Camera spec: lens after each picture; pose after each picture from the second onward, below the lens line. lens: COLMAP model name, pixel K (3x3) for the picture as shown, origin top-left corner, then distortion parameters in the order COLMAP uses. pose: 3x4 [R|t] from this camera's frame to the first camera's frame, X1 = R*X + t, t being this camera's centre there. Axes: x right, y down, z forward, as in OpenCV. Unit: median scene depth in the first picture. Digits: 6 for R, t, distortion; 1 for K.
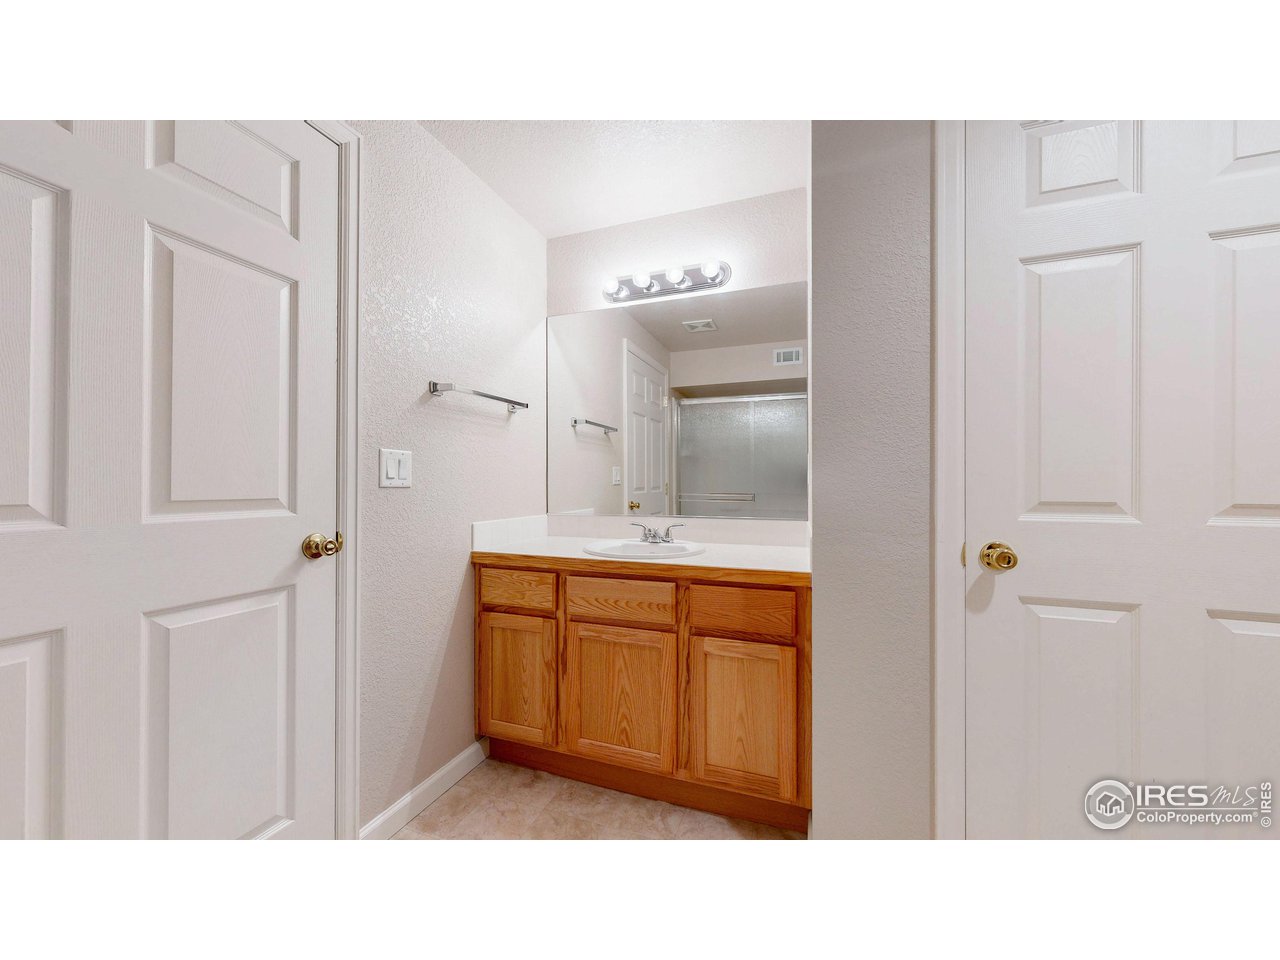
lens RADIAL K [[469.8, 0, 641.7], [0, 469.8, 482.1], [0, 0, 1]] dist [-0.001721, -0.000268]
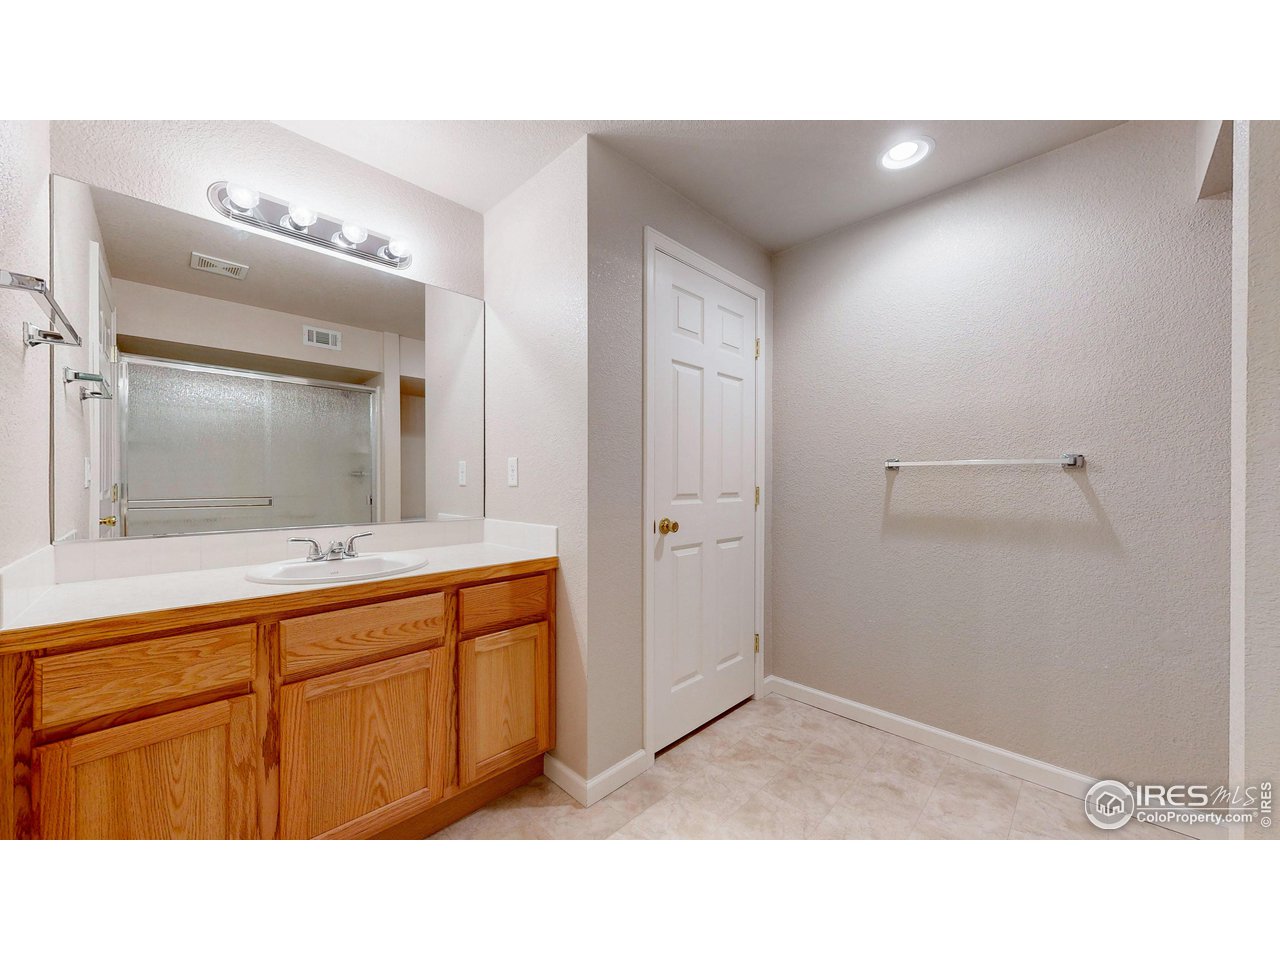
lens RADIAL K [[469.8, 0, 641.7], [0, 469.8, 482.1], [0, 0, 1]] dist [-0.001721, -0.000268]
pose [[0.408993, -0.001167, 0.912537, -0.598613], [-0.001031, 0.999998, 0.001741, -0.005483], [-0.912537, -0.001653, 0.408991, 0.250803]]
